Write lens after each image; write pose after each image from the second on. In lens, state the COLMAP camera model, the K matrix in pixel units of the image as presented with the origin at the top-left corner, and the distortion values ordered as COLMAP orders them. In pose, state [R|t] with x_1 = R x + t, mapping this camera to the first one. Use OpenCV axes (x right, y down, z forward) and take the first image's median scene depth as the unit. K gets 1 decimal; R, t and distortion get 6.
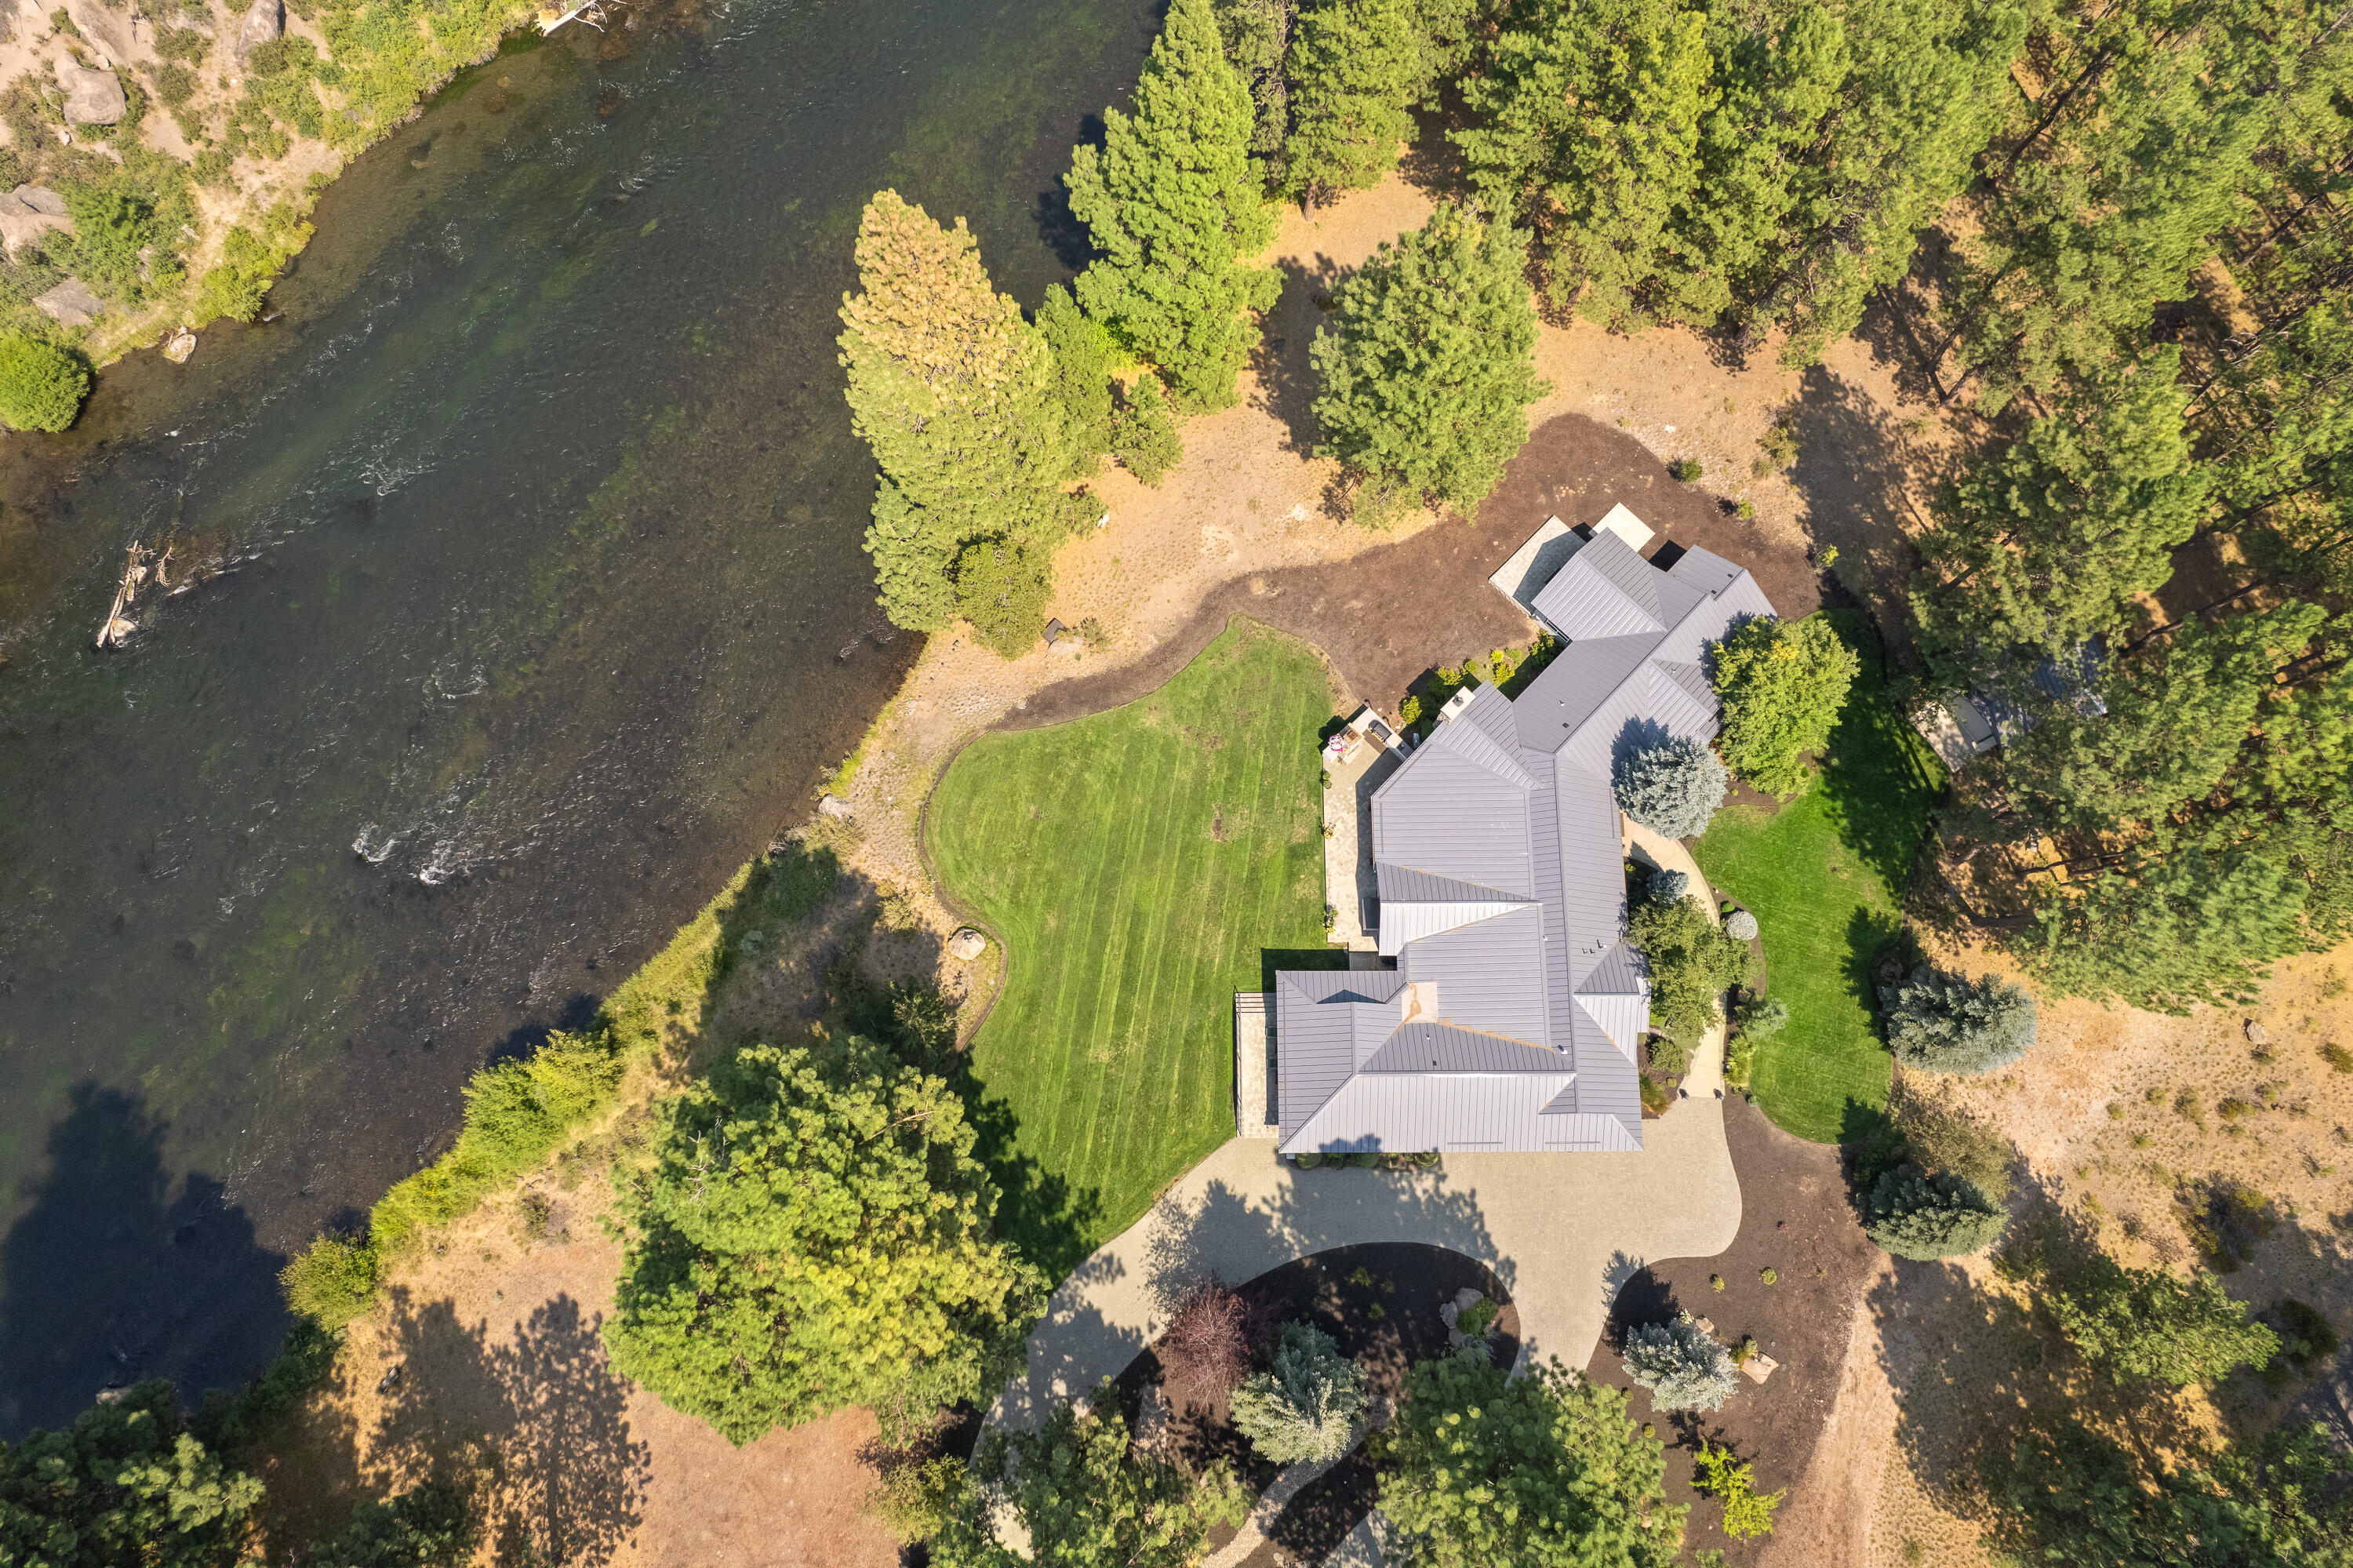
lens RADIAL K [[1492.0, 0, 1180.7], [0, 1492.0, 792.1], [0, 0, 1]] dist [-0.060046, 0.041893]
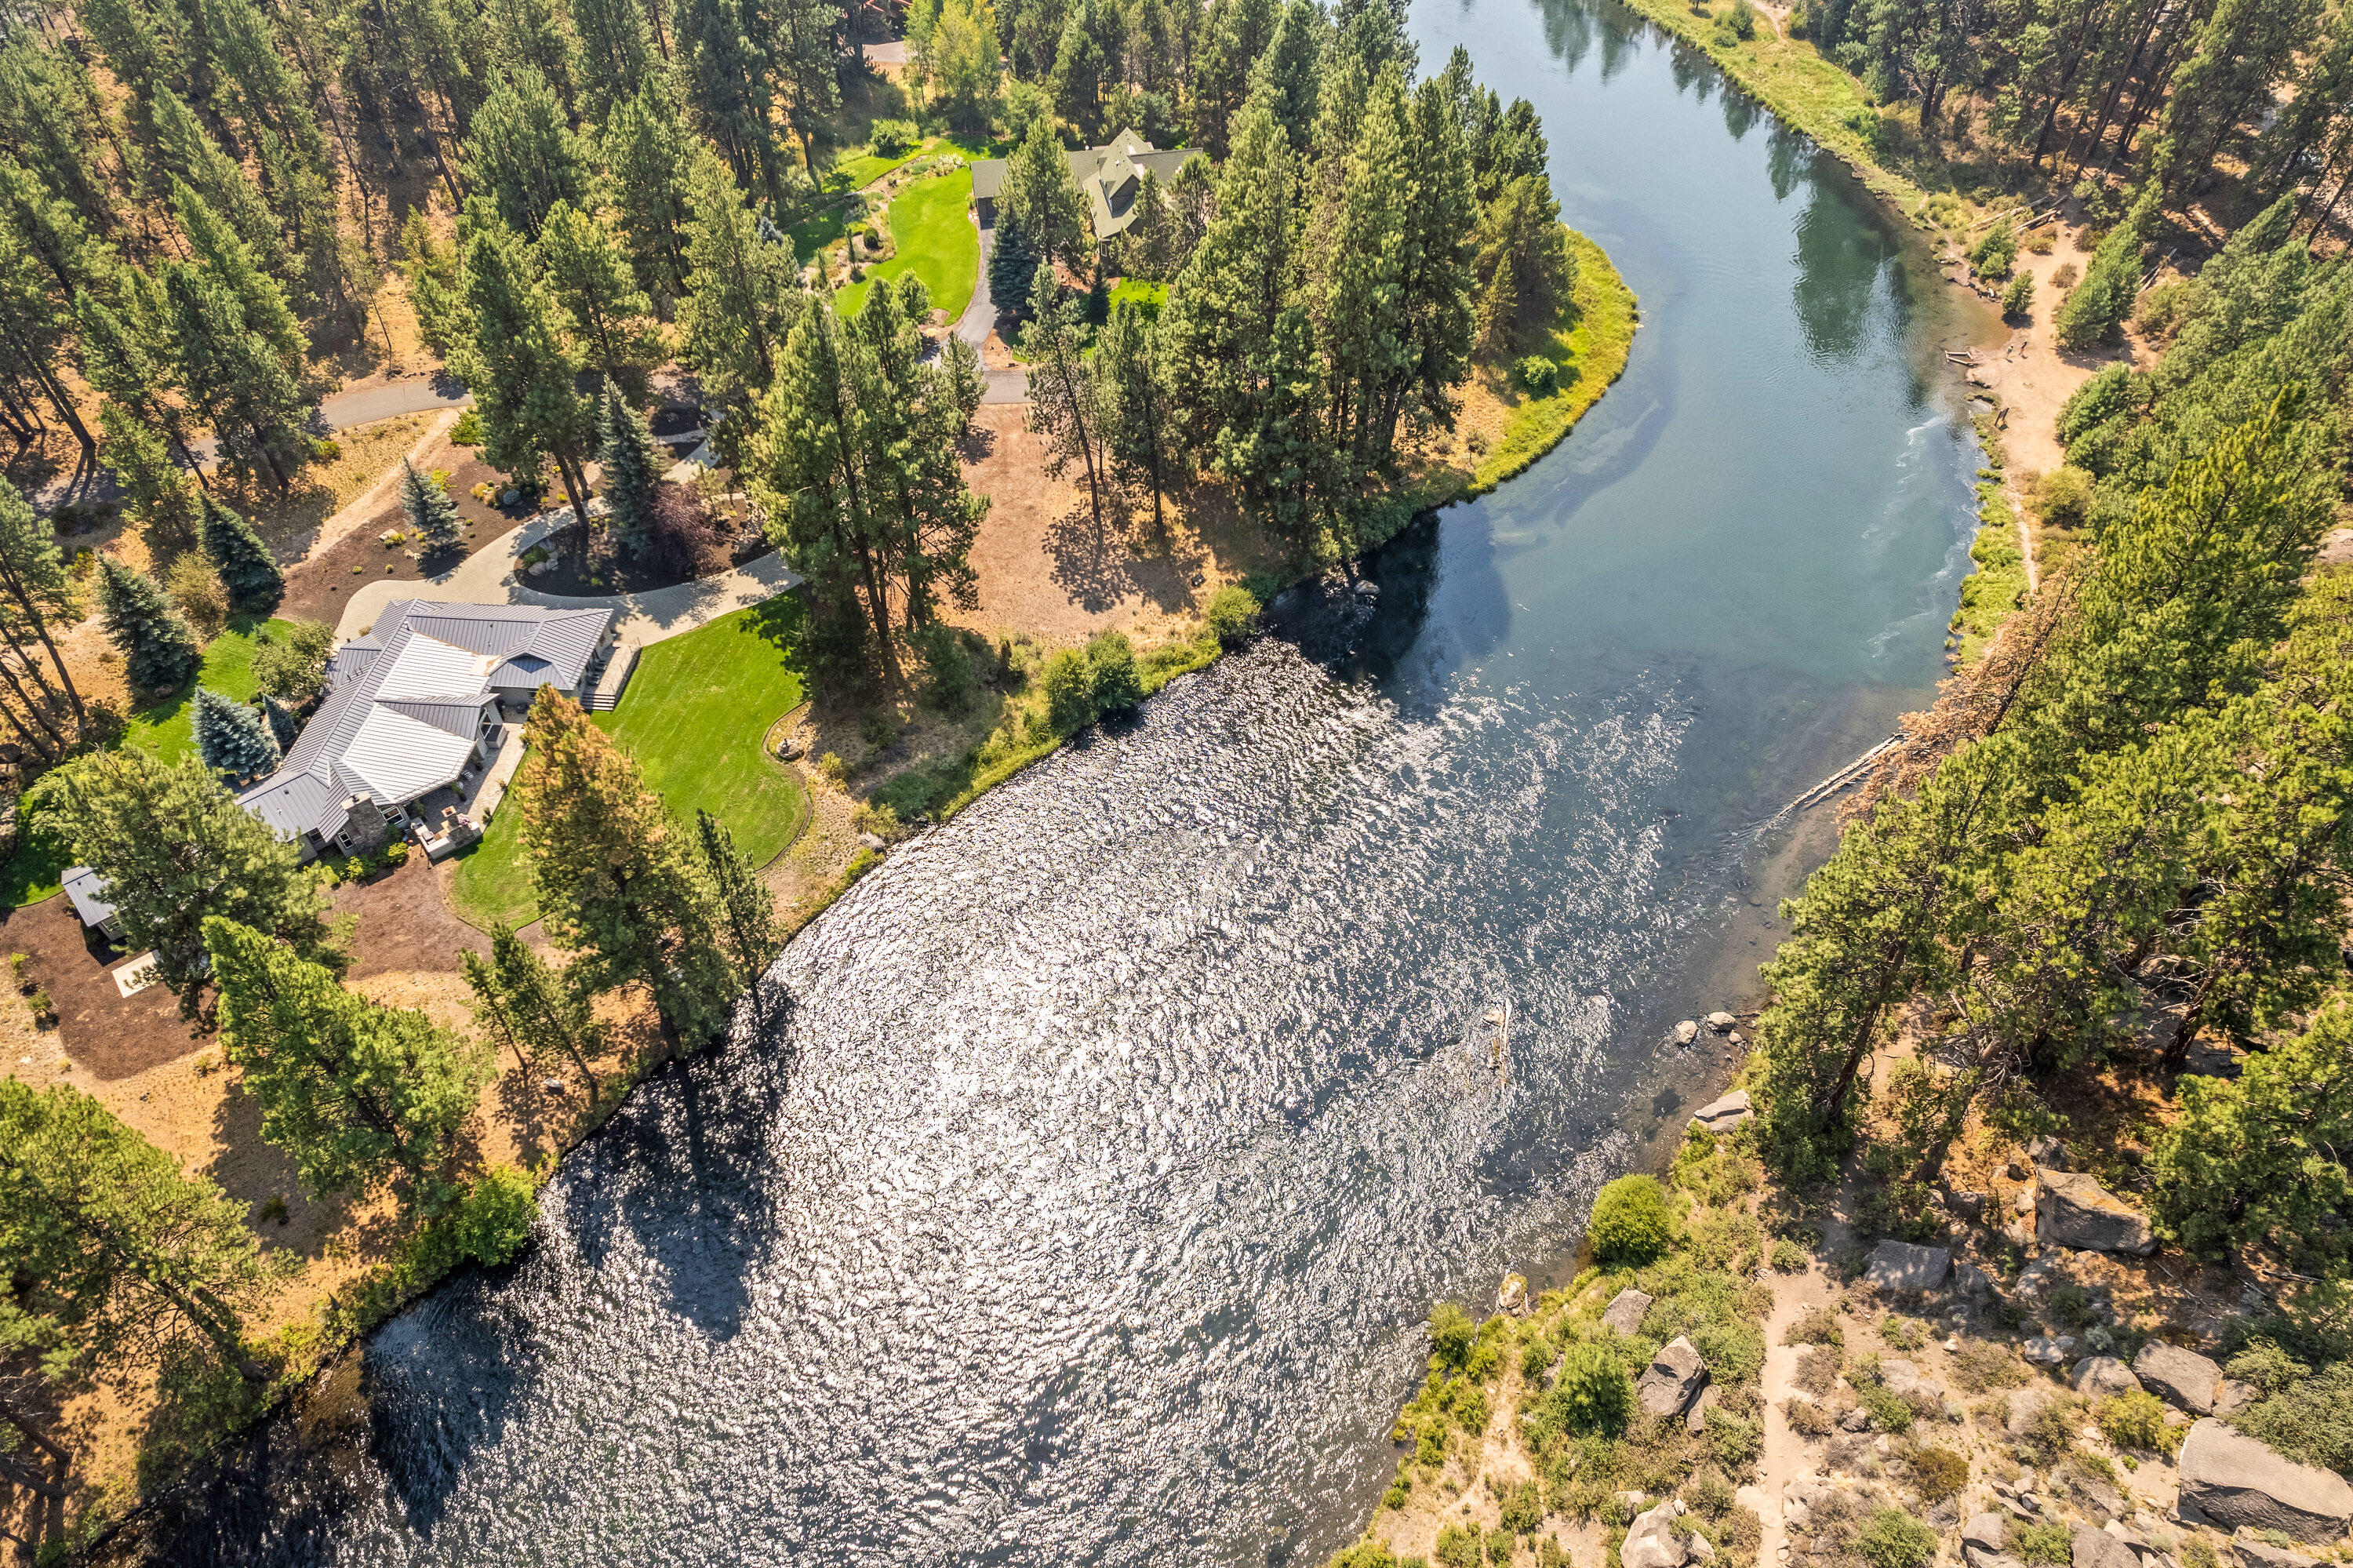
lens RADIAL K [[1492.0, 0, 1171.8], [0, 1492.0, 792.5], [0, 0, 1]] dist [-0.060046, 0.041893]
pose [[-0.996938, -0.063728, 0.045305, -0.567965], [0.072423, -0.534186, 0.842259, -1.062615], [-0.029474, 0.842961, 0.537166, 0.290134]]
